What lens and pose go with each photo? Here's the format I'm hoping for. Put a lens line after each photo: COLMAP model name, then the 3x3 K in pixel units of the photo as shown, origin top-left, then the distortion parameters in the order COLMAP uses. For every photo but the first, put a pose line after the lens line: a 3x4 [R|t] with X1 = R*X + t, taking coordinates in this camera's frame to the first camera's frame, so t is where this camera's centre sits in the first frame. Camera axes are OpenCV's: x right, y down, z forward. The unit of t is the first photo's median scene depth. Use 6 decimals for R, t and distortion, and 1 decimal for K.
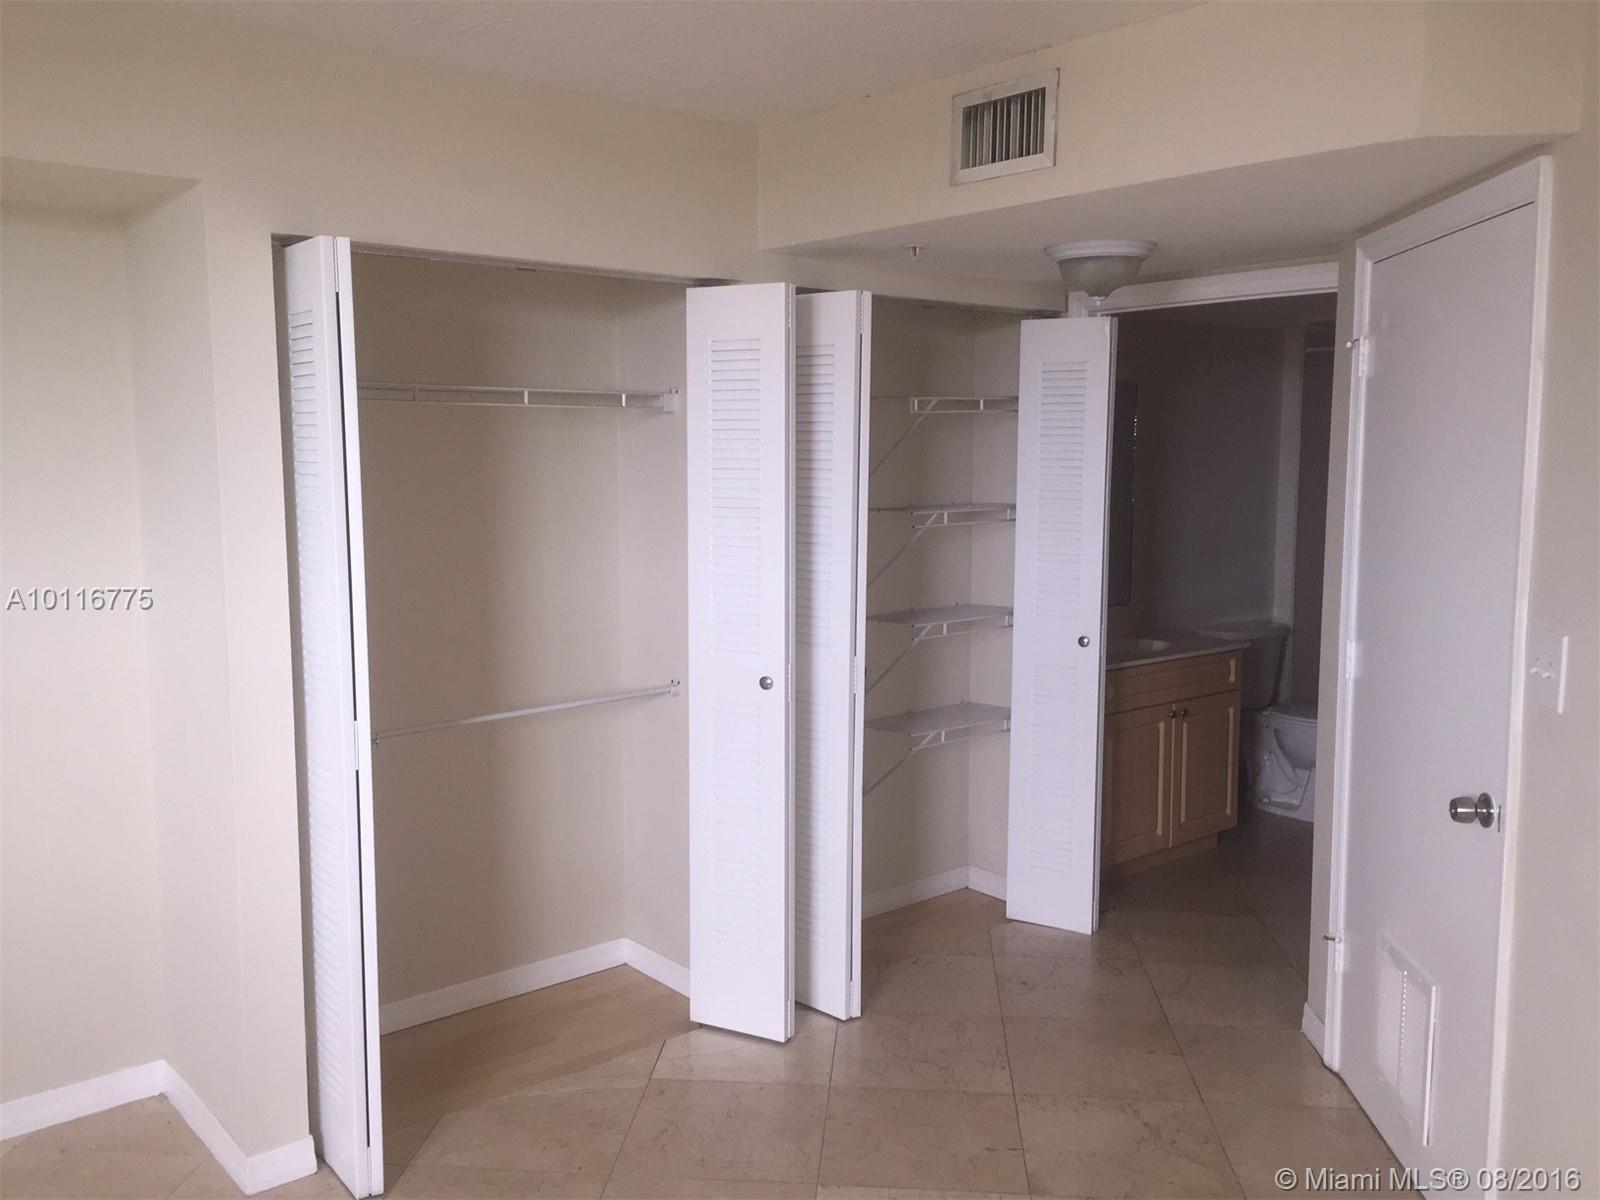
lens RADIAL K [[1369.5, 0, 800.0], [0, 1369.5, 598.6], [0, 0, 1]] dist [0.072609, -0.102211]
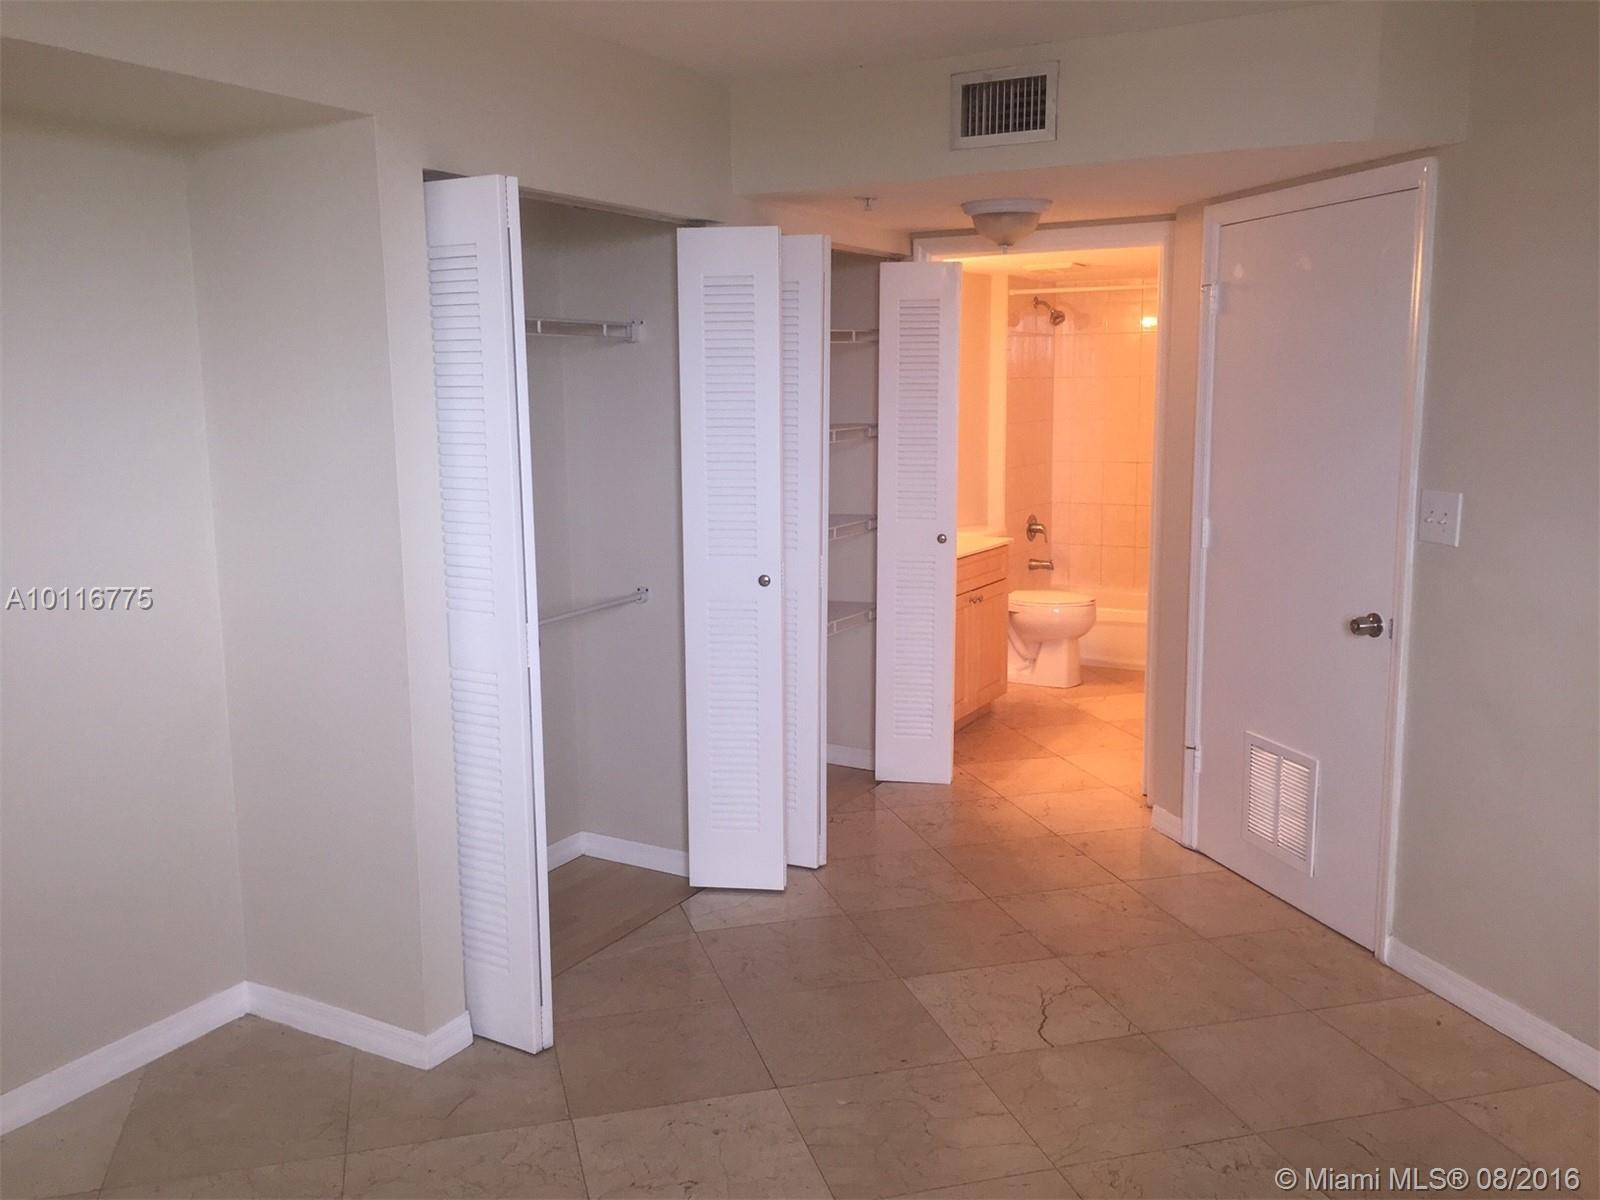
lens RADIAL K [[1369.5, 0, 805.7], [0, 1369.5, 601.8], [0, 0, 1]] dist [0.072609, -0.102211]
pose [[0.934883, -0.063954, 0.349147, -0.453378], [0.047380, 0.997316, 0.055815, 0.019654], [-0.351780, -0.035638, 0.935404, -0.092998]]
